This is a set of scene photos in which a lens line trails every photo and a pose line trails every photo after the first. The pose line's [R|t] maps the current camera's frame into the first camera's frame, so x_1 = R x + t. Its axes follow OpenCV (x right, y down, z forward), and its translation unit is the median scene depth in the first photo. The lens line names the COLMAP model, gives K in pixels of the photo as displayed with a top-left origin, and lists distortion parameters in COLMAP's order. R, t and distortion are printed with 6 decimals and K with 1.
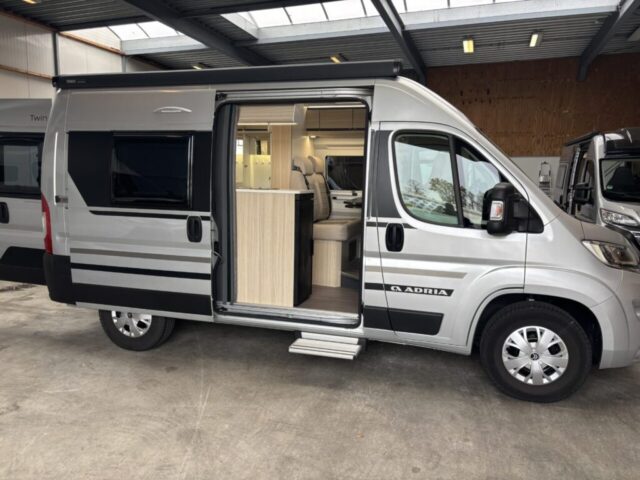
lens RADIAL K [[482.9, 0, 320.0], [0, 482.9, 240.0], [0, 0, 1]] dist [0.050051, -0.068362]
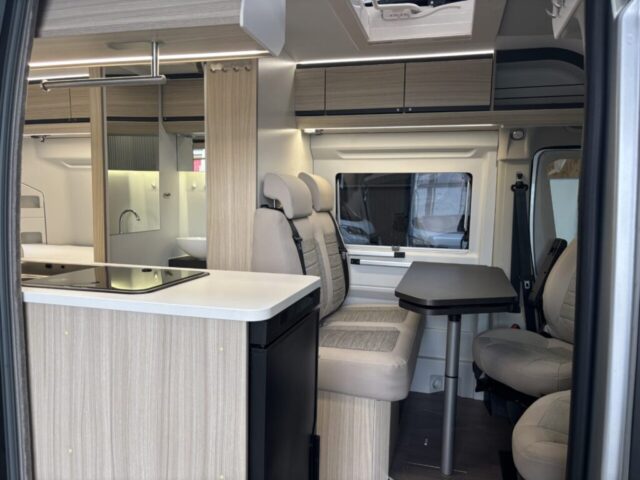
lens RADIAL K [[483.2, 0, 320.5], [0, 483.2, 244.0], [0, 0, 1]] dist [0.042217, -0.040575]
pose [[0.999748, -0.005154, 0.021826, -0.021242], [0.005939, 0.999332, -0.036053, -0.130995], [-0.021626, 0.036174, 0.999111, 0.790210]]
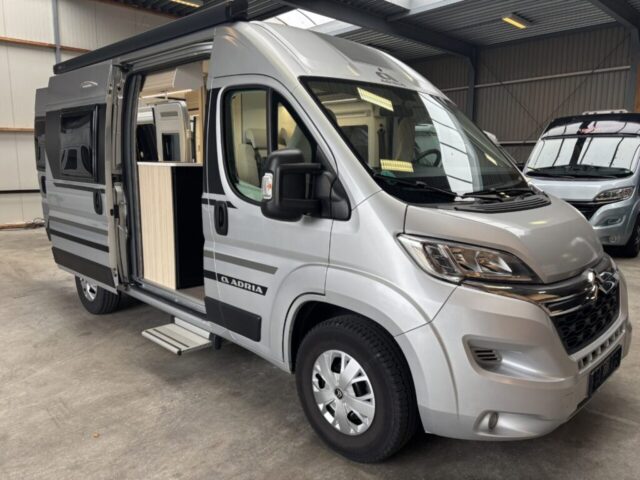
lens RADIAL K [[483.2, 0, 320.5], [0, 483.2, 244.0], [0, 0, 1]] dist [0.042217, -0.040575]
pose [[0.881256, 0.072909, -0.466981, 0.667359], [-0.056978, 0.997213, 0.048167, -0.009837], [0.469192, -0.015840, 0.882954, 0.331221]]
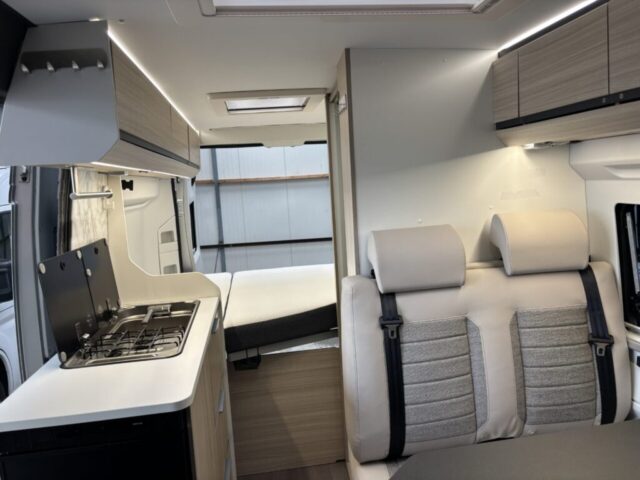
lens RADIAL K [[480.1, 0, 321.1], [0, 480.1, 241.7], [0, 0, 1]] dist [0.036296, -0.069646]
pose [[0.421749, 0.068879, -0.904093, 0.279678], [-0.052129, 0.997303, 0.051663, -0.235004], [0.905213, 0.025340, 0.424202, 1.094239]]
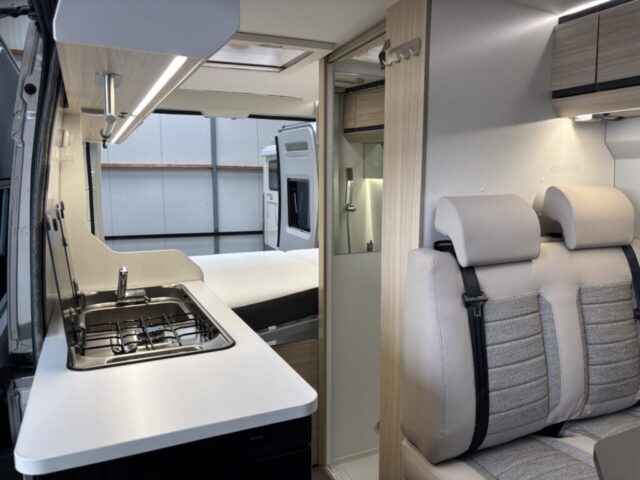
lens RADIAL K [[482.9, 0, 320.0], [0, 482.9, 240.0], [0, 0, 1]] dist [0.050051, -0.068362]
pose [[0.661486, 0.076732, -0.746021, 0.142637], [-0.085026, 0.996011, 0.027054, -0.196091], [0.745122, 0.045535, 0.665372, 1.000579]]
